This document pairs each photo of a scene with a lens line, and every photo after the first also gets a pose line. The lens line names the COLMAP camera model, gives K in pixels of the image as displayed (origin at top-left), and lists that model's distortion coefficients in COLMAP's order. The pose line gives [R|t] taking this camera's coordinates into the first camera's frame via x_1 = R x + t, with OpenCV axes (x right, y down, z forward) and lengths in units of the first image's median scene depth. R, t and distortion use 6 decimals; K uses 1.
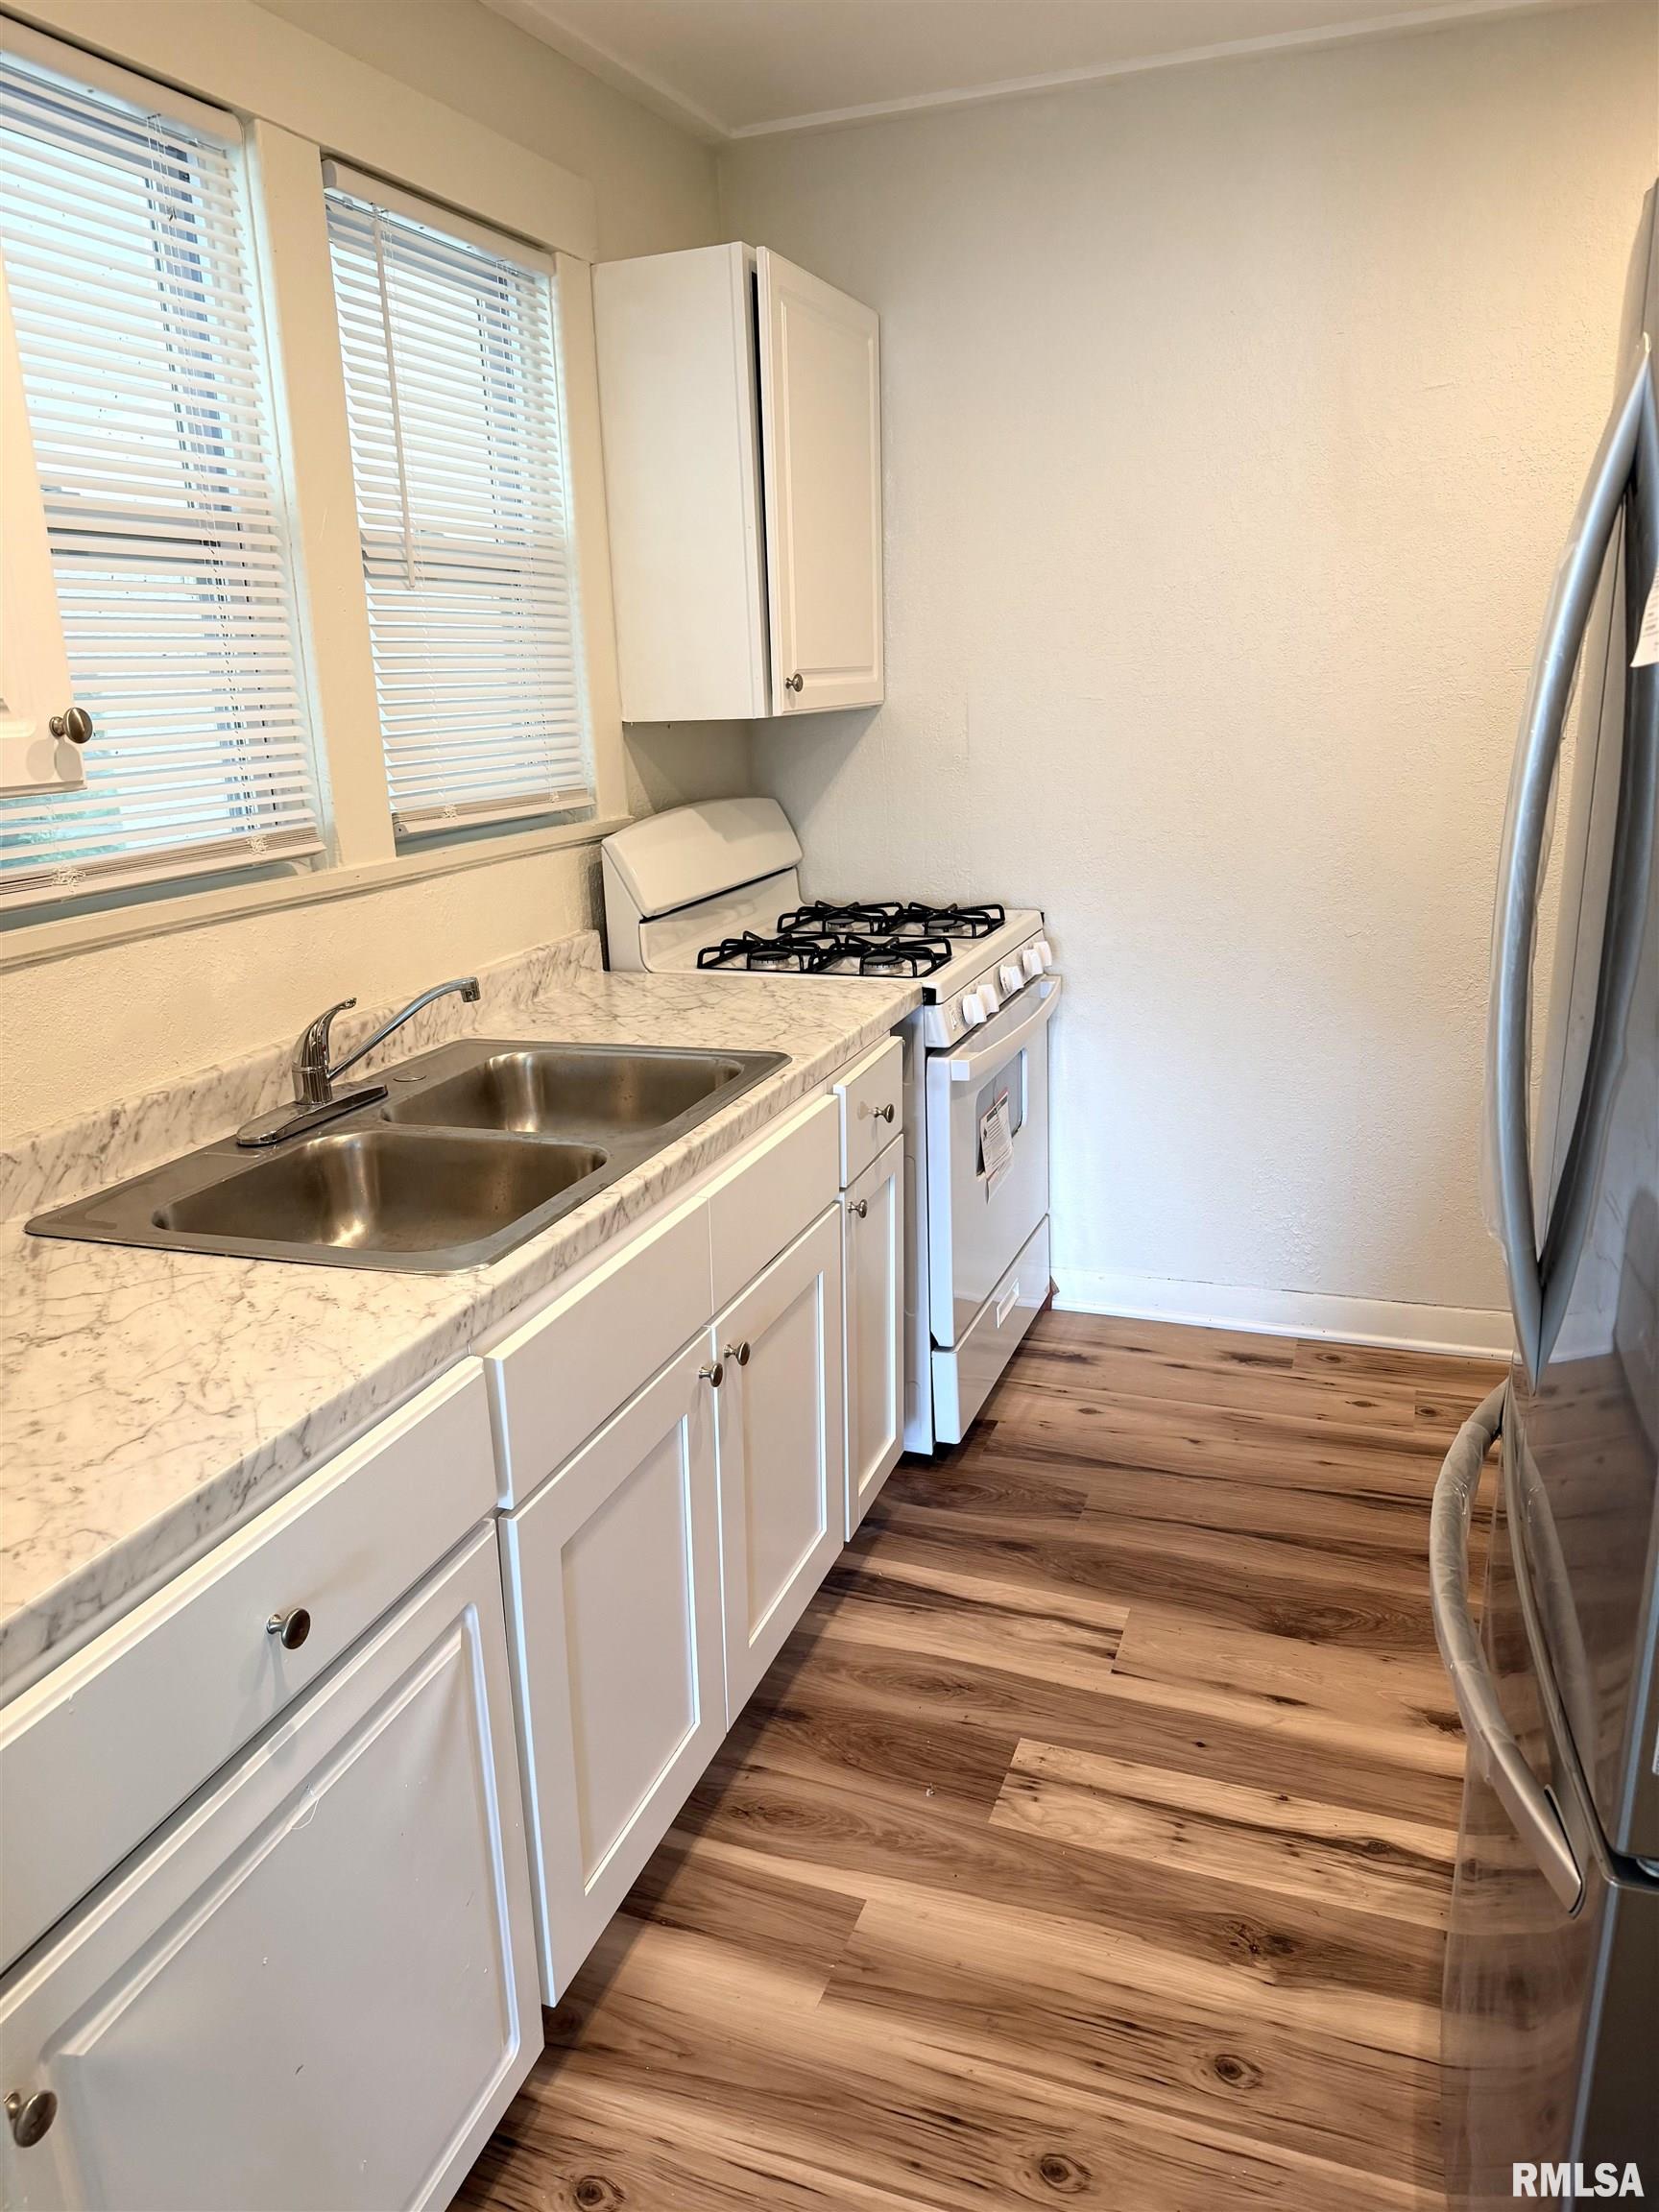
lens RADIAL K [[1533.1, 0, 829.5], [0, 1533.1, 1106.0], [0, 0, 1]] dist [0.129814, -0.224754]
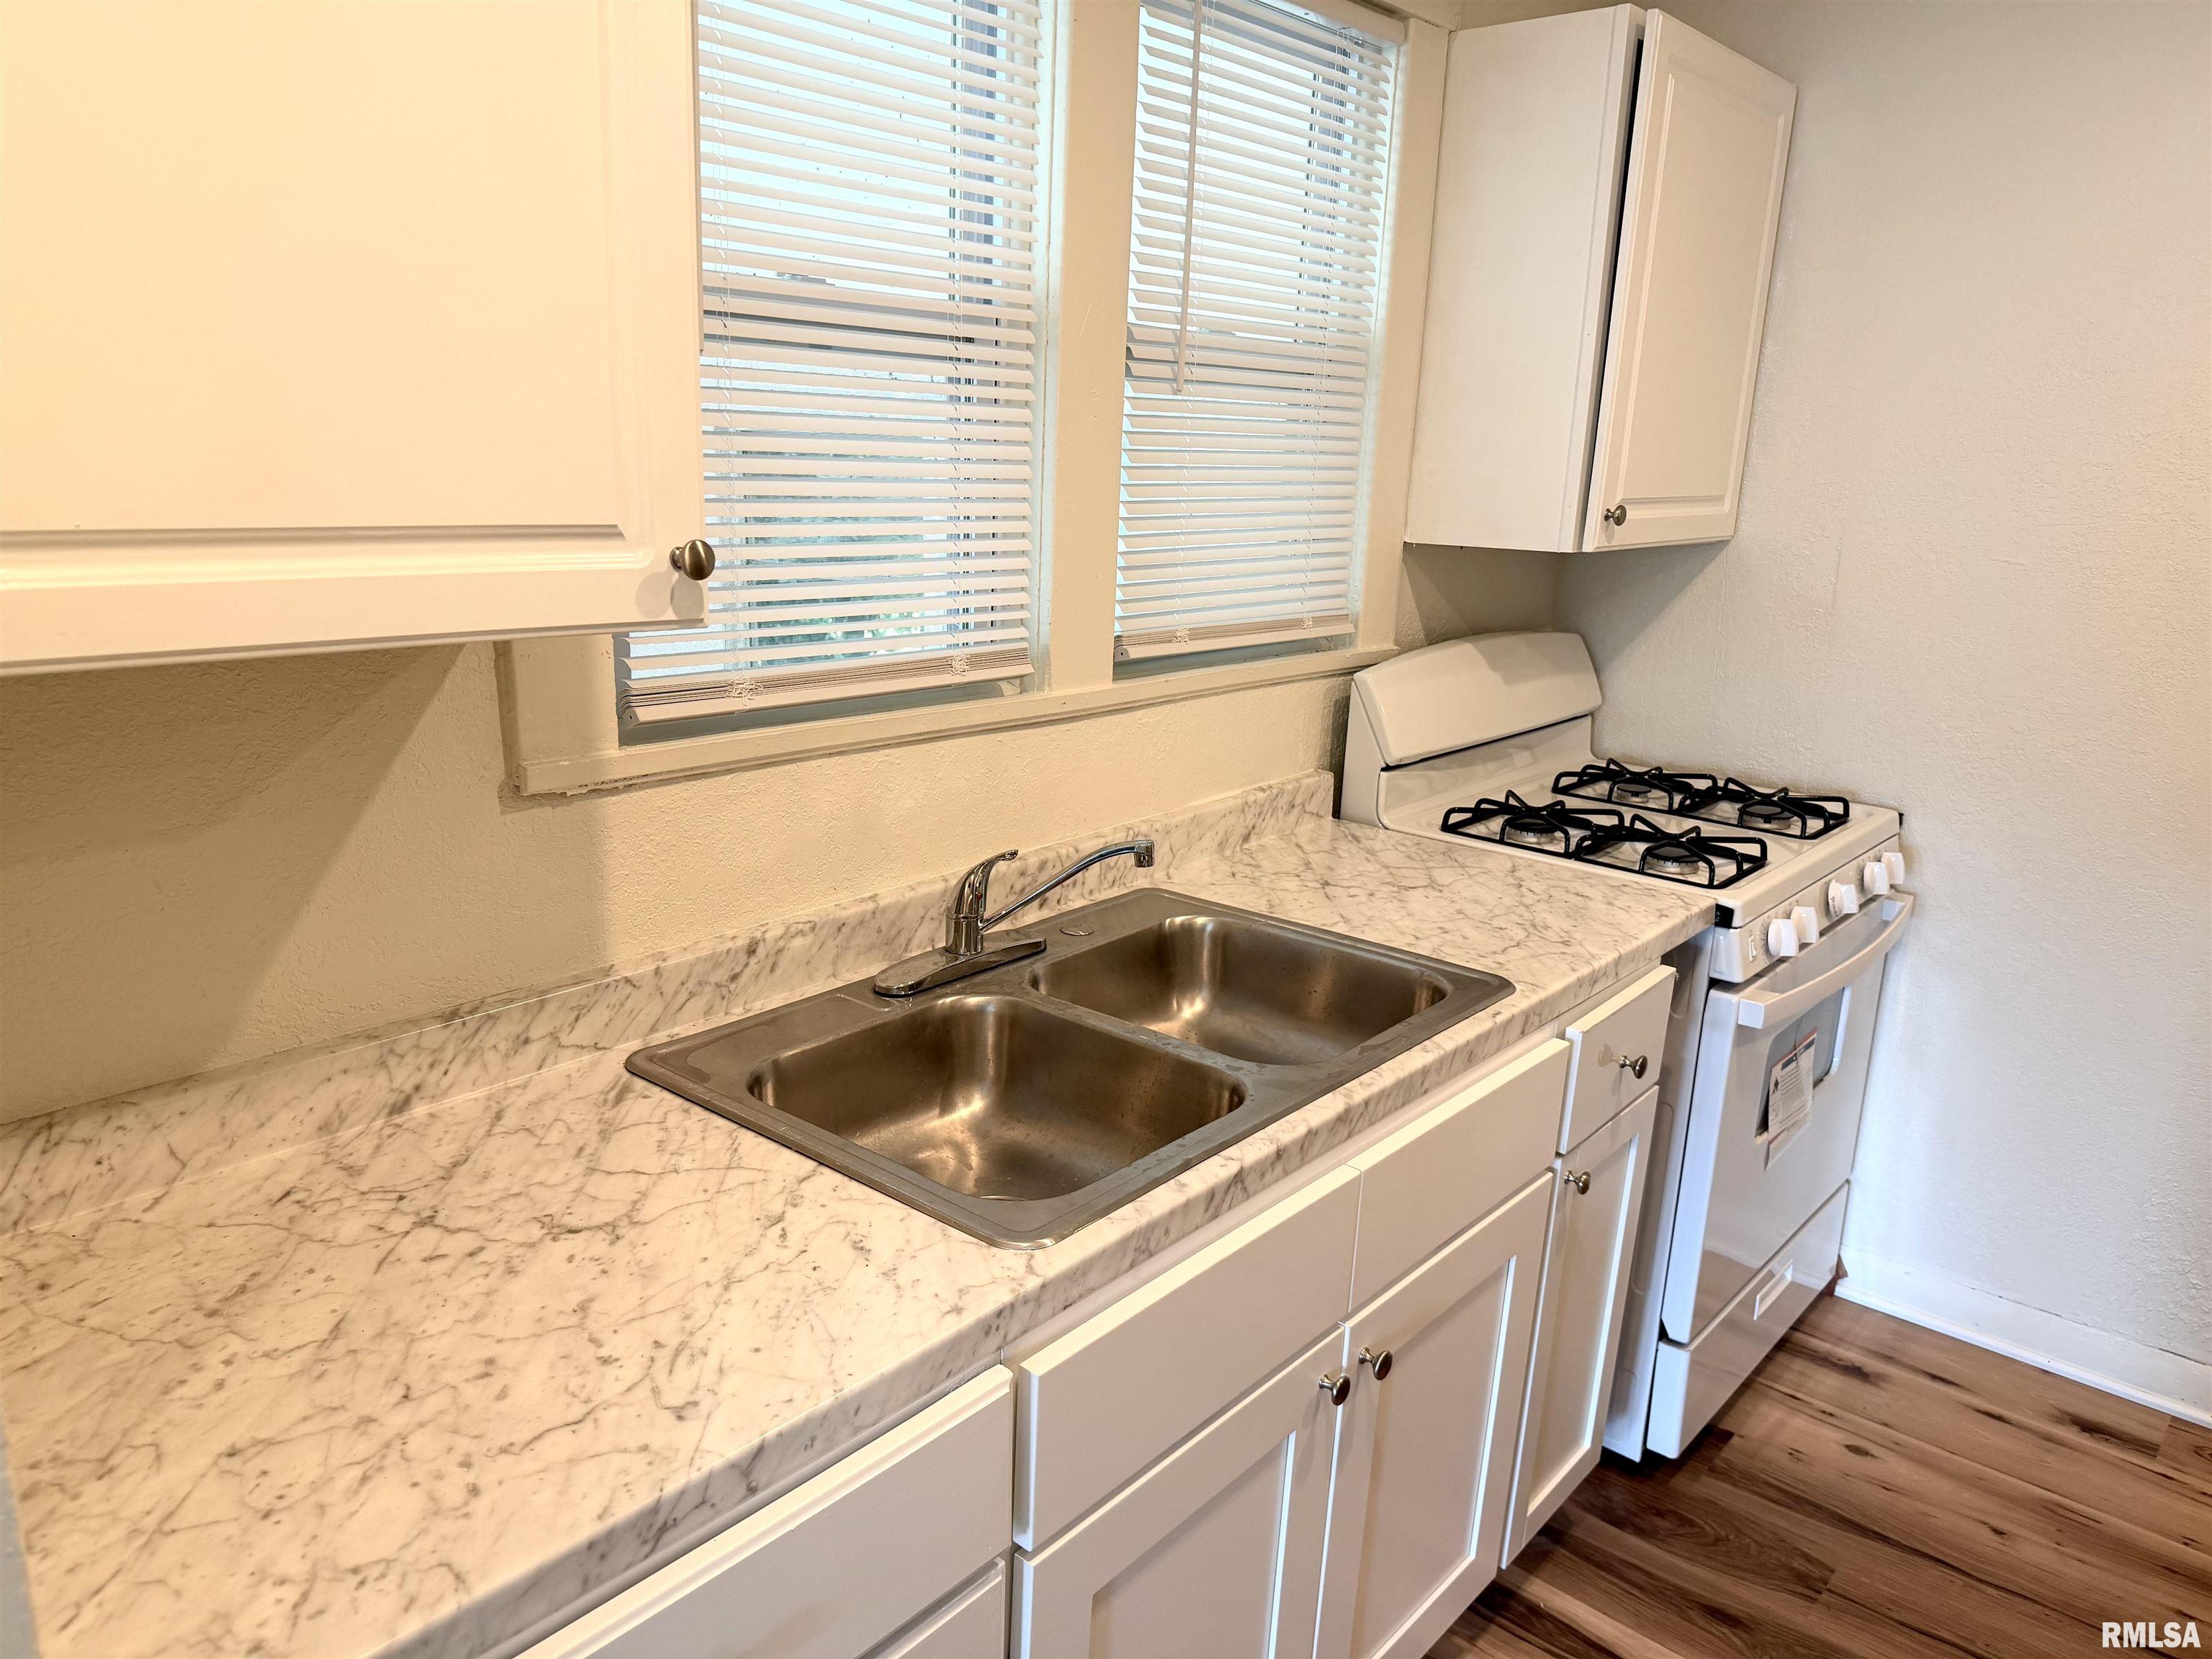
lens RADIAL K [[1533.1, 0, 1076.4], [0, 1533.1, 849.4], [0, 0, 1]] dist [0.129814, -0.224754]
pose [[0.929574, 0.155740, -0.334121, 0.020742], [-0.161131, 0.986864, 0.011705, -0.074419], [0.331554, 0.042956, 0.942458, 0.148197]]
